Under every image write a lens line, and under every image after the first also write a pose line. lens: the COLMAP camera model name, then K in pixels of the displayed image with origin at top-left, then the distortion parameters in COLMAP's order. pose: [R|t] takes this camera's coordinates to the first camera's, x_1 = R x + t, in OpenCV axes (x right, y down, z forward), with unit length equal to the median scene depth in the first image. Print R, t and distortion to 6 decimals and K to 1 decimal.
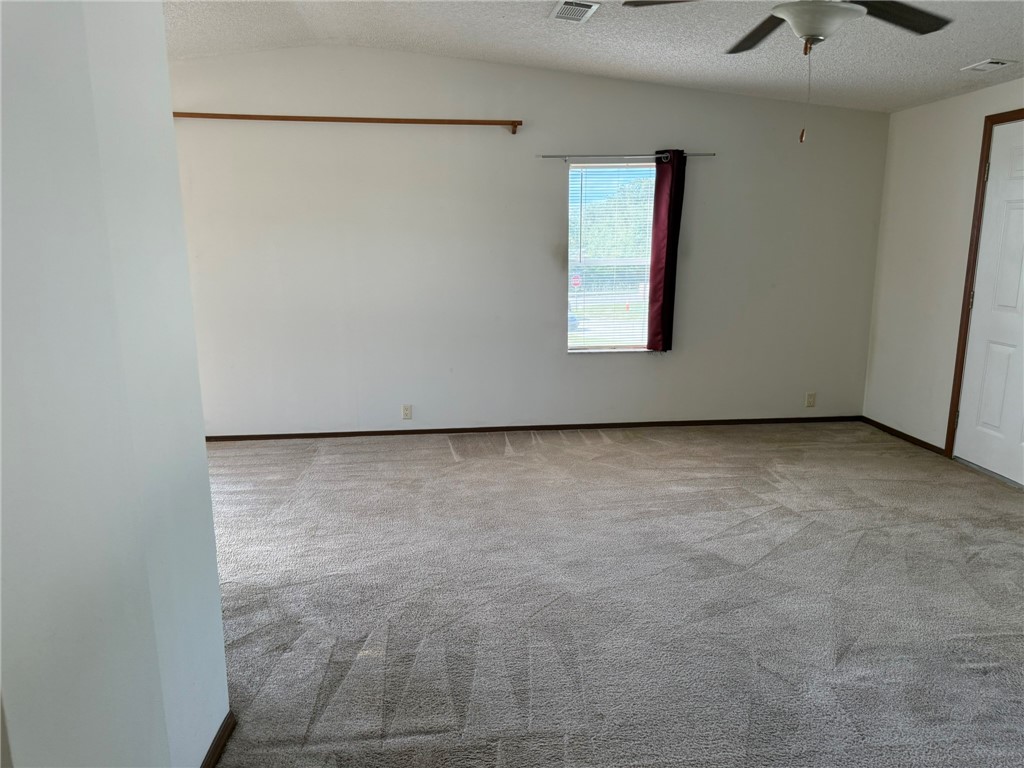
lens RADIAL K [[725.5, 0, 512.0], [0, 725.5, 384.0], [0, 0, 1]] dist [0.064075, -0.064288]
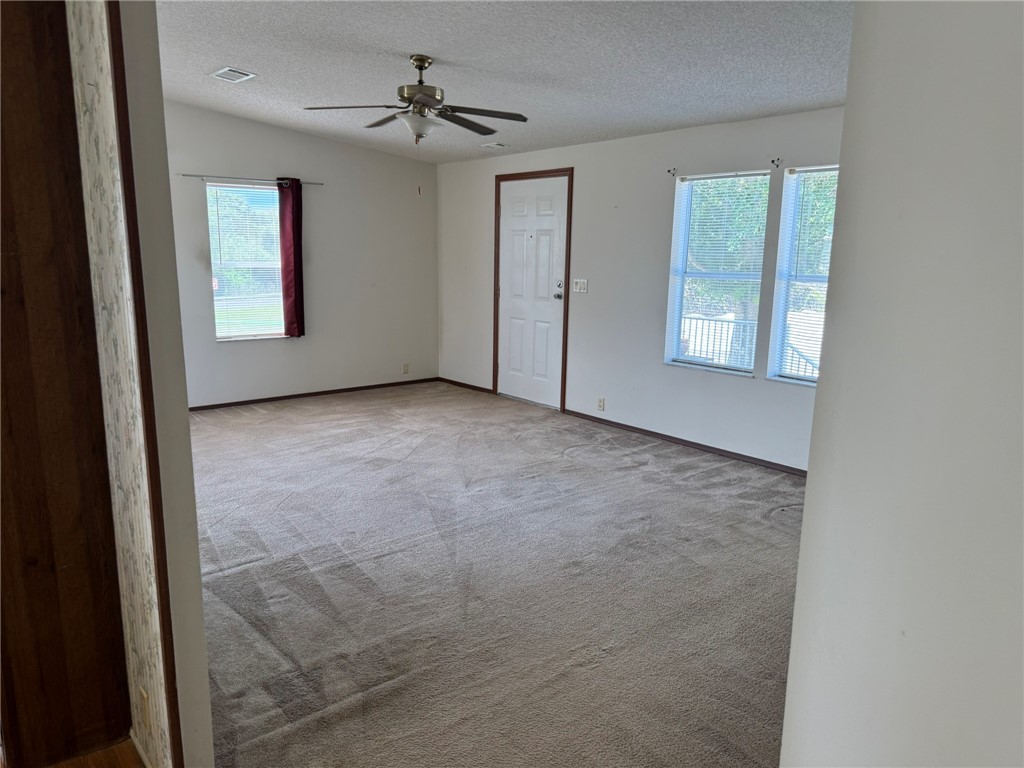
lens RADIAL K [[725.5, 0, 512.0], [0, 725.5, 384.0], [0, 0, 1]] dist [0.064075, -0.064288]
pose [[0.824853, -0.088197, 0.558426, -0.259546], [0.095353, 0.995309, 0.016352, 0.066644], [-0.557248, 0.039760, 0.829393, -0.323664]]
